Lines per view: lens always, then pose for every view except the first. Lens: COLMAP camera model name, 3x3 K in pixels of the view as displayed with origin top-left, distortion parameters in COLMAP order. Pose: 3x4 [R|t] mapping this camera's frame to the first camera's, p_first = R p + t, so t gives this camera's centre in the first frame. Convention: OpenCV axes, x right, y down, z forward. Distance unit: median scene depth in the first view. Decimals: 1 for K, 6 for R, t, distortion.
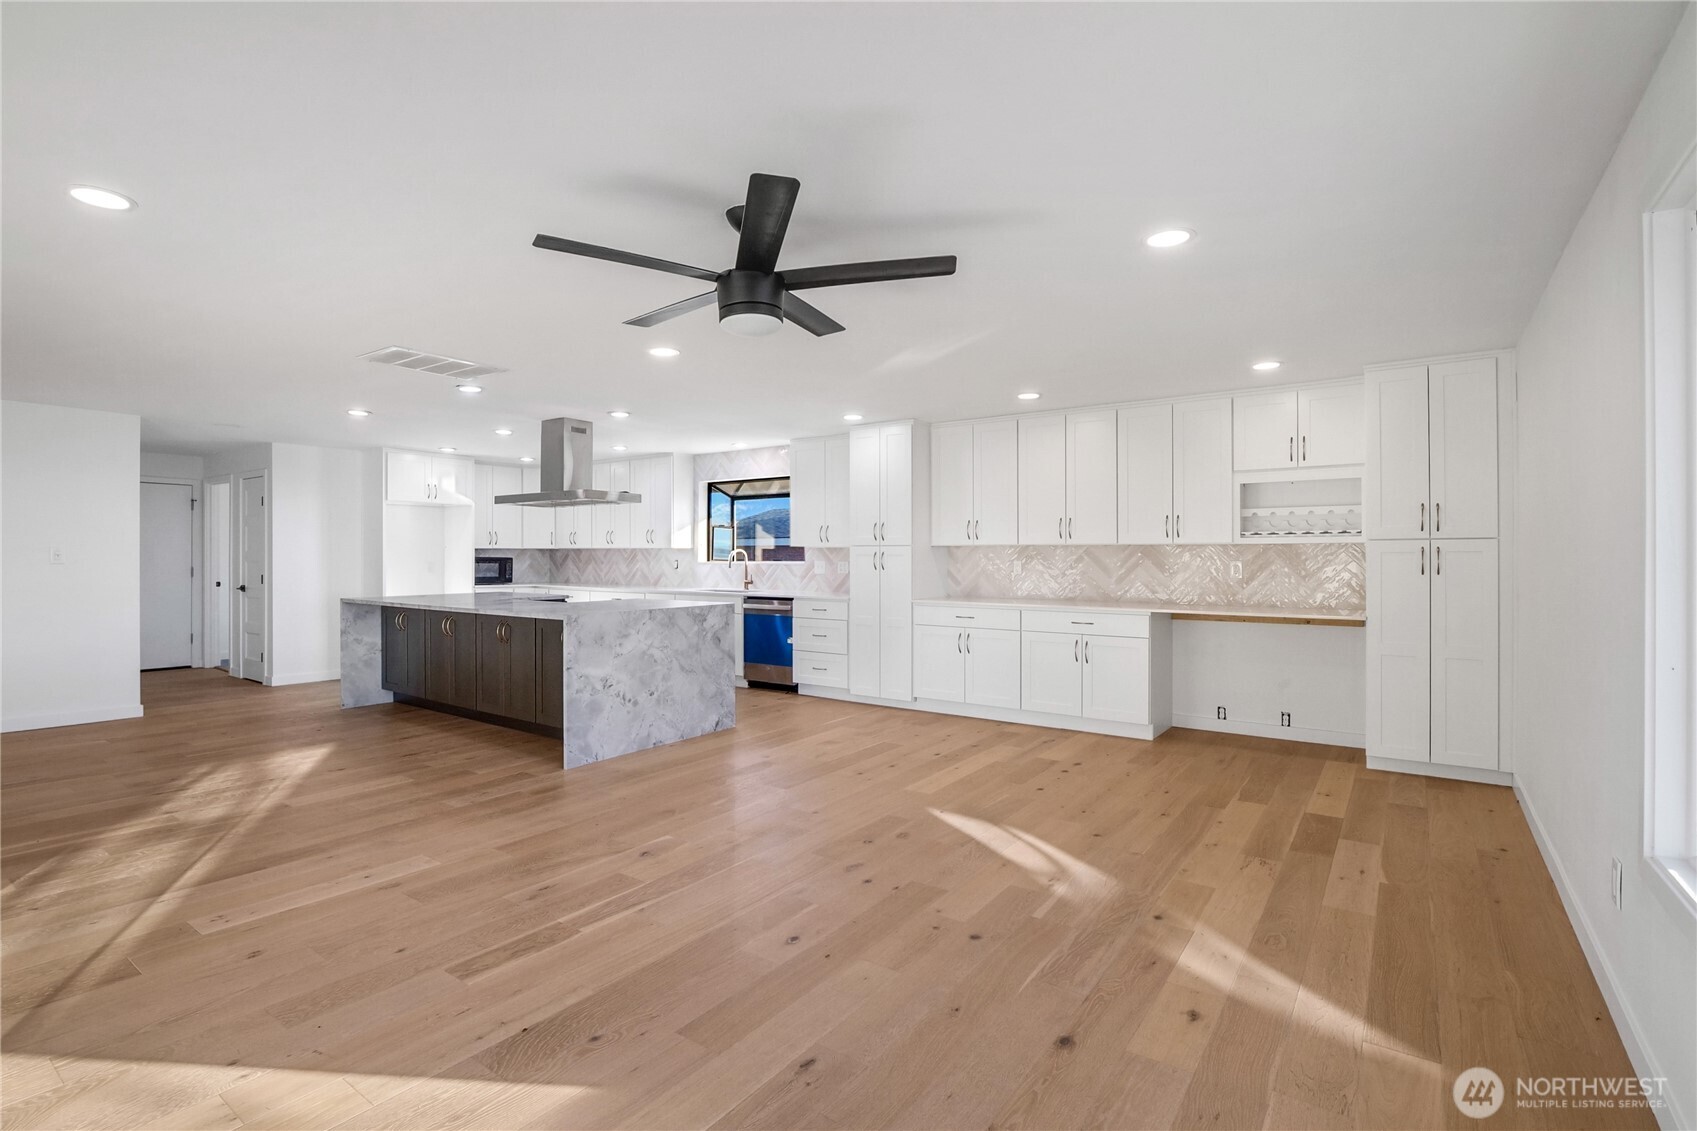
lens RADIAL K [[793.5, 0, 839.3], [0, 793.5, 554.8], [0, 0, 1]] dist [0.024932, 0.000066]
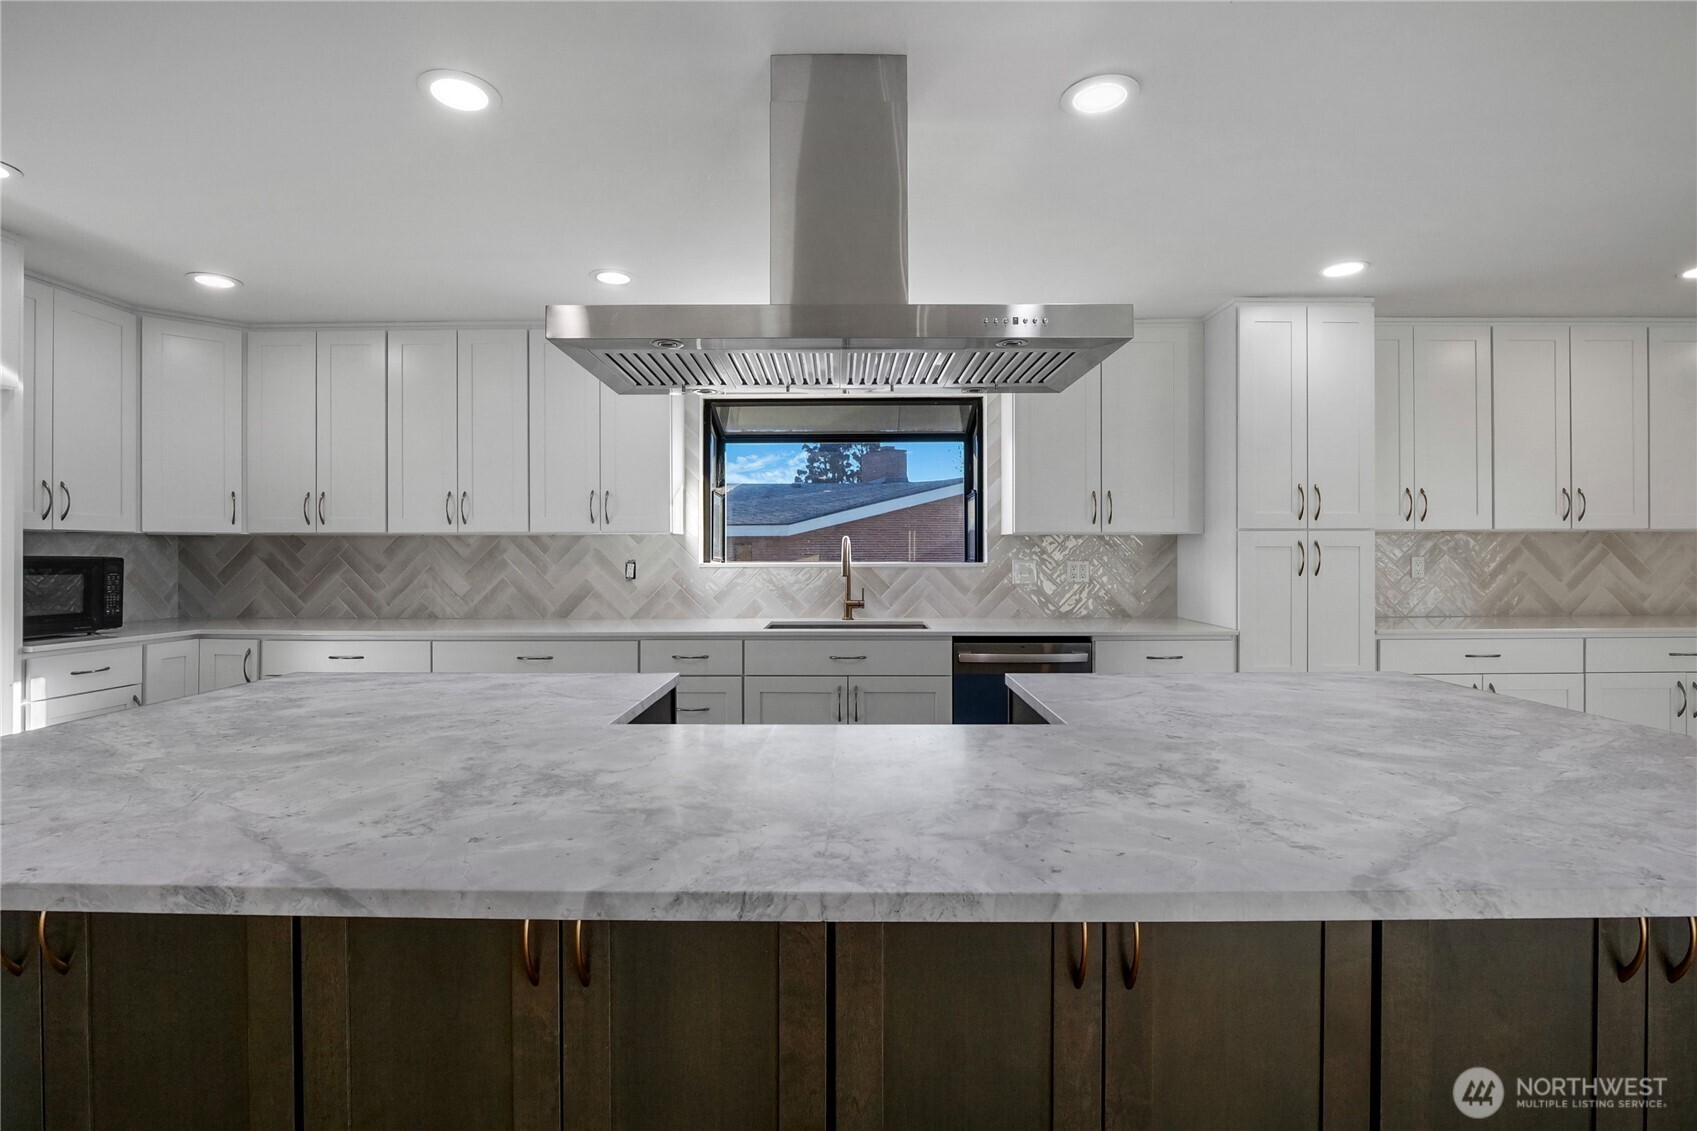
lens RADIAL K [[807.7, 0, 852.6], [0, 807.7, 557.5], [0, 0, 1]] dist [-0.010577, 0.000271]
pose [[0.813610, -0.005664, 0.581383, -0.495457], [0.002659, 0.999978, 0.006022, 0.003228], [-0.581405, -0.003353, 0.813607, 0.725864]]
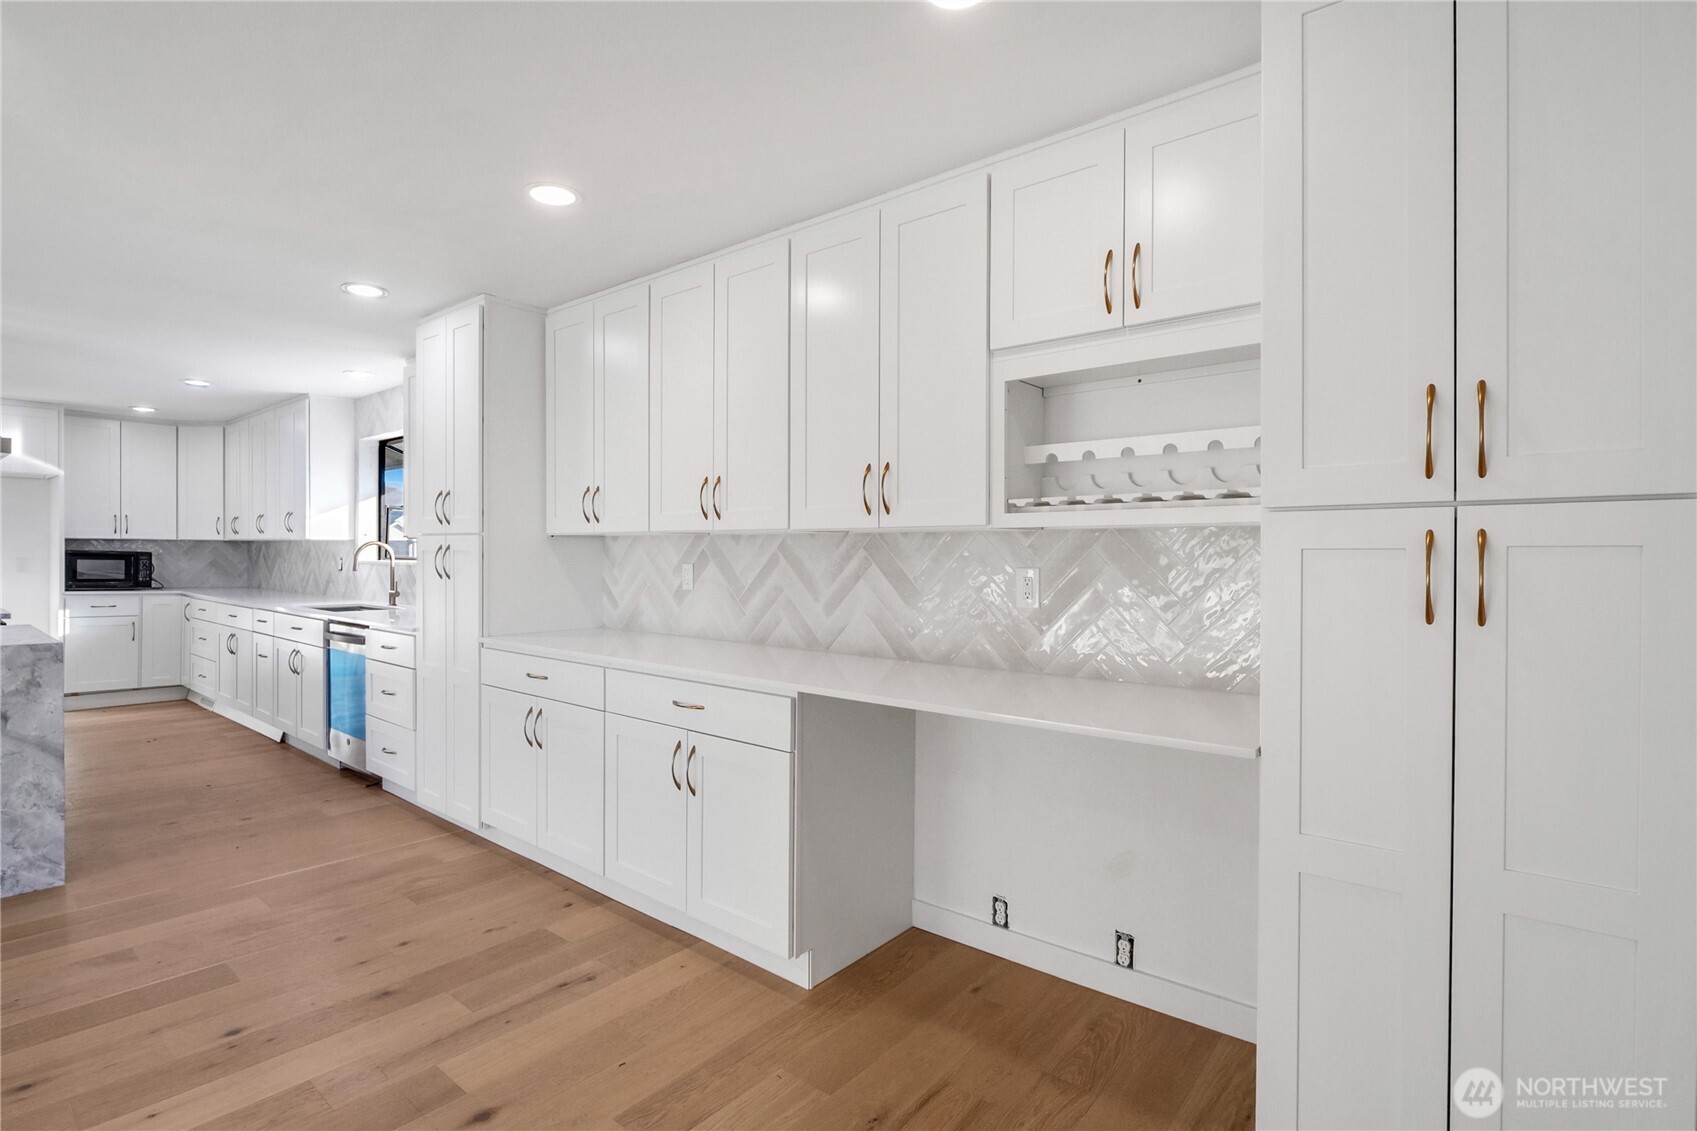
lens RADIAL K [[807.7, 0, 852.6], [0, 807.7, 557.5], [0, 0, 1]] dist [-0.010577, 0.000271]
pose [[0.998086, 0.010146, -0.061006, 0.356799], [-0.010063, 0.999948, 0.001667, 0.001172], [0.061019, -0.001050, 0.998136, 0.464425]]
